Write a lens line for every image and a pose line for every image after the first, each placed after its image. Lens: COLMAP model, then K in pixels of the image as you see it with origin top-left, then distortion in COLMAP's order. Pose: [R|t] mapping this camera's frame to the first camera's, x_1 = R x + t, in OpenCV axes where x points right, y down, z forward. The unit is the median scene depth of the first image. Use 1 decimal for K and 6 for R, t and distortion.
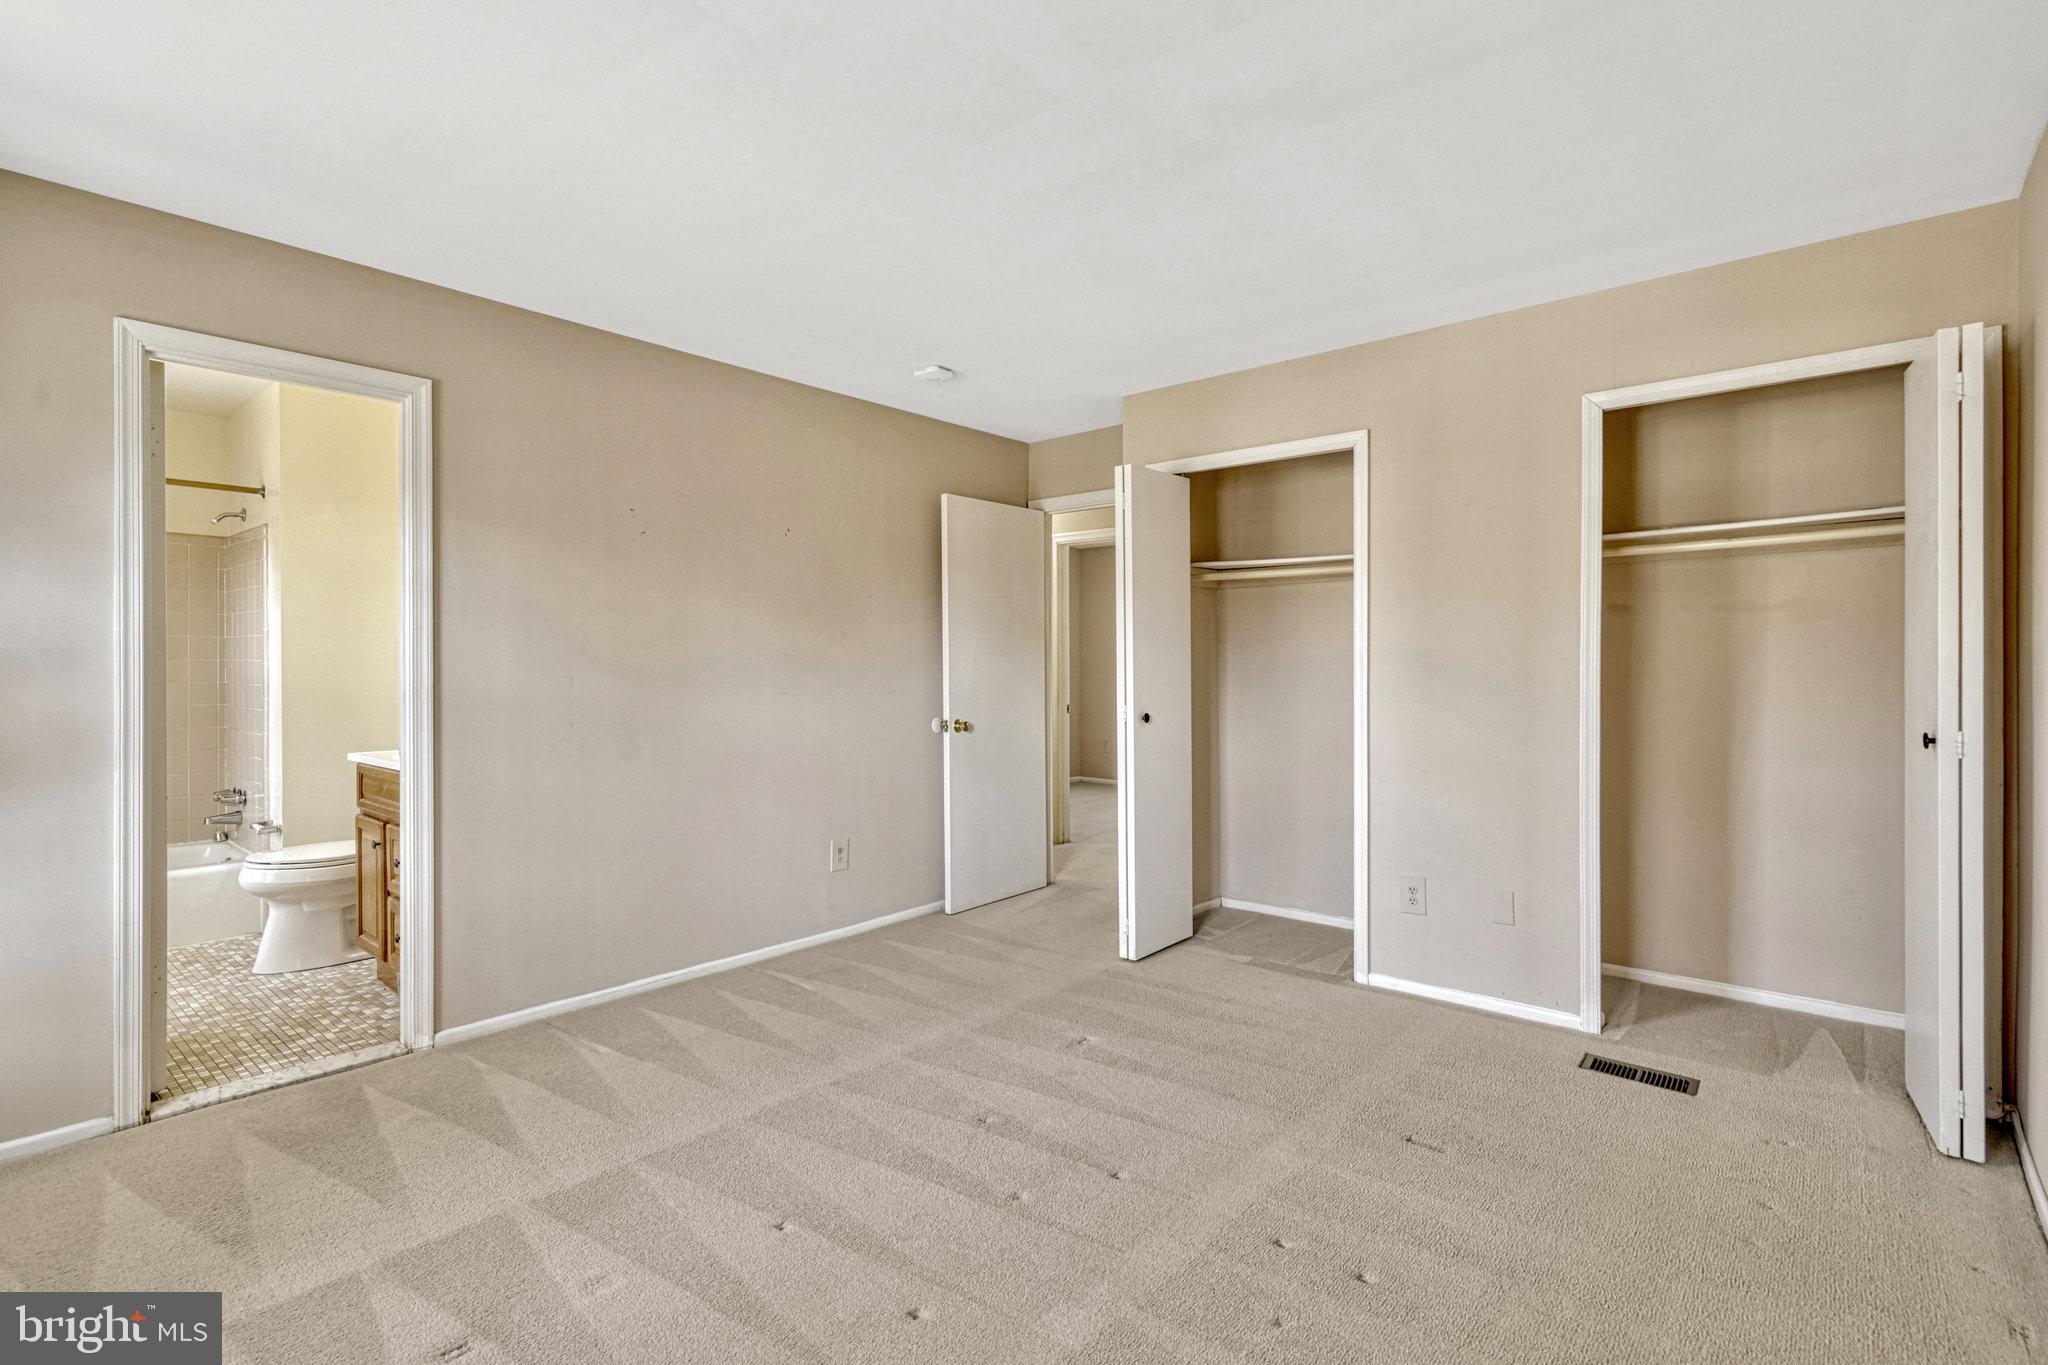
lens RADIAL K [[969.9, 0, 1027.5], [0, 969.9, 676.1], [0, 0, 1]] dist [0.000628, 0.000148]
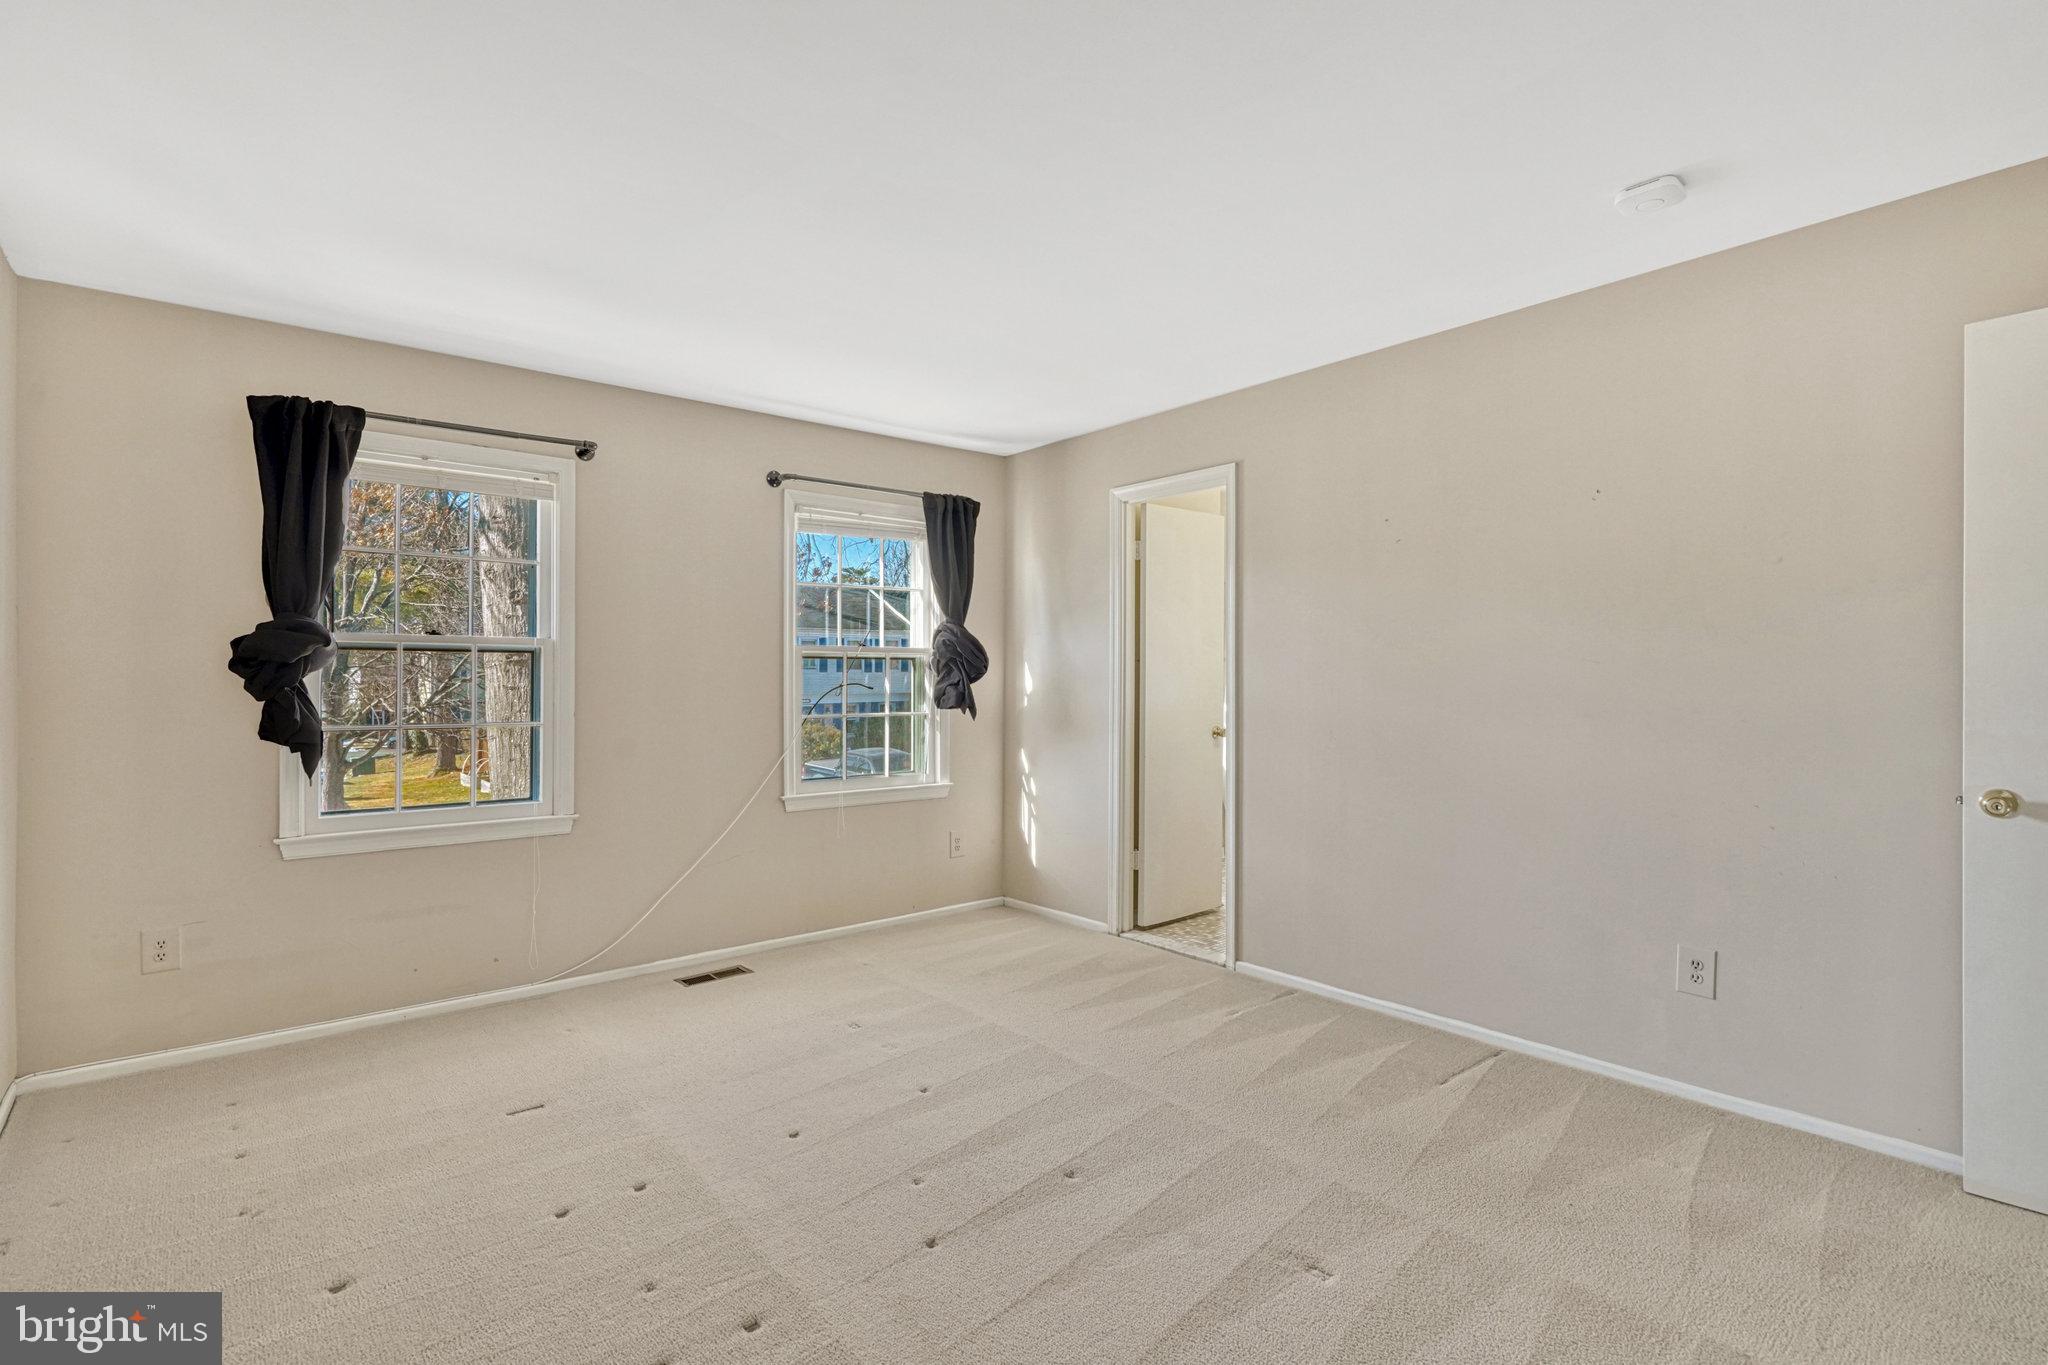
lens RADIAL K [[969.9, 0, 1027.5], [0, 969.9, 676.1], [0, 0, 1]] dist [0.000628, 0.000148]
pose [[-0.168497, -0.009139, -0.985660, 0.757097], [-0.011782, 0.999904, -0.007257, -0.002273], [0.985632, 0.010390, -0.168588, 0.975271]]
